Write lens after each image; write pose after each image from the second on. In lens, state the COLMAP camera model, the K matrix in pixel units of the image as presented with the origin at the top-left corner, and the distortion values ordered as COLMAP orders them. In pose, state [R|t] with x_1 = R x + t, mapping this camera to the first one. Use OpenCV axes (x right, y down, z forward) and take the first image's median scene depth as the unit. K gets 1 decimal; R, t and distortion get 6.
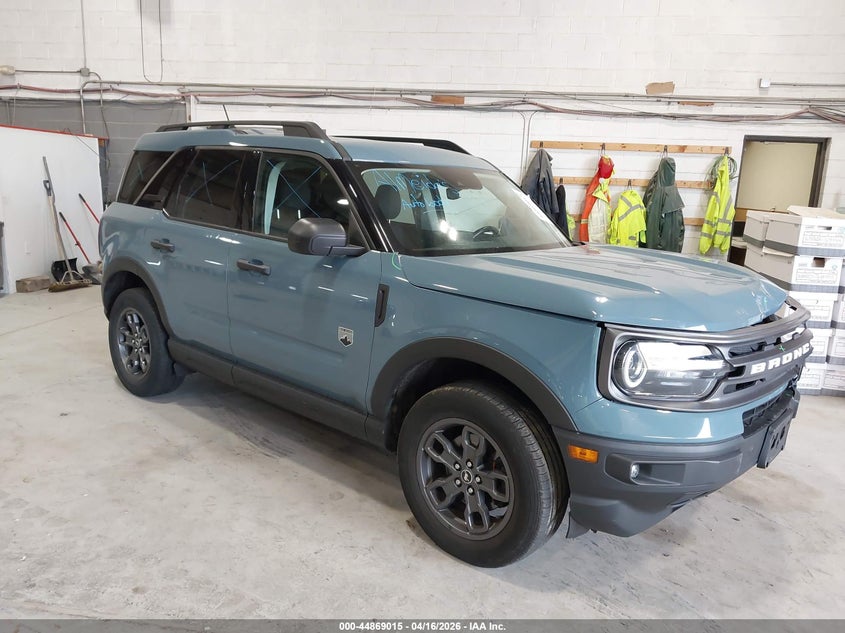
lens RADIAL K [[691.2, 0, 415.7], [0, 691.2, 323.3], [0, 0, 1]] dist [0.011573, -0.013249]
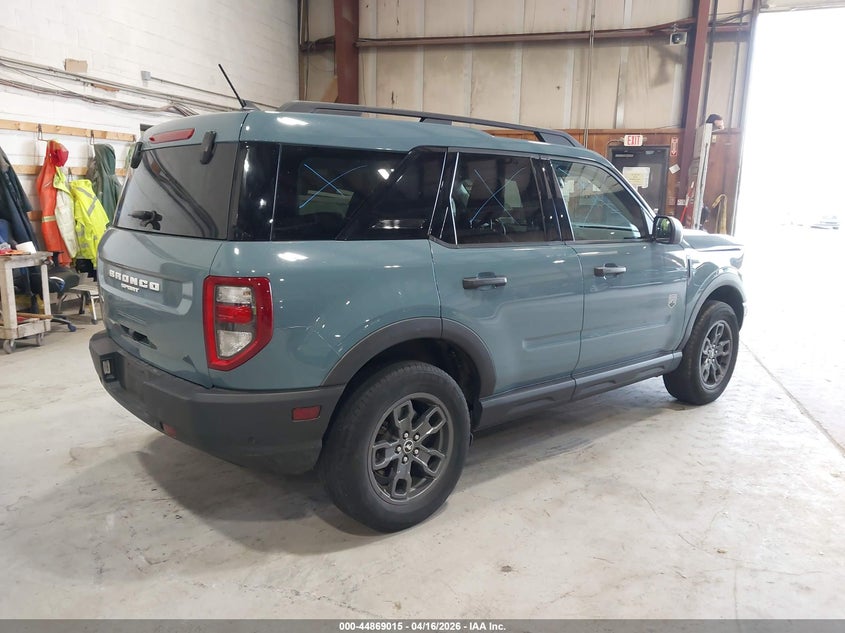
lens RADIAL K [[691.2, 0, 426.2], [0, 691.2, 315.4], [0, 0, 1]] dist [0.011573, -0.013249]
pose [[0.080885, -0.220658, 0.971992, -0.560521], [0.193828, 0.960052, 0.201818, -0.121136], [-0.977695, 0.172075, 0.120424, 0.500201]]
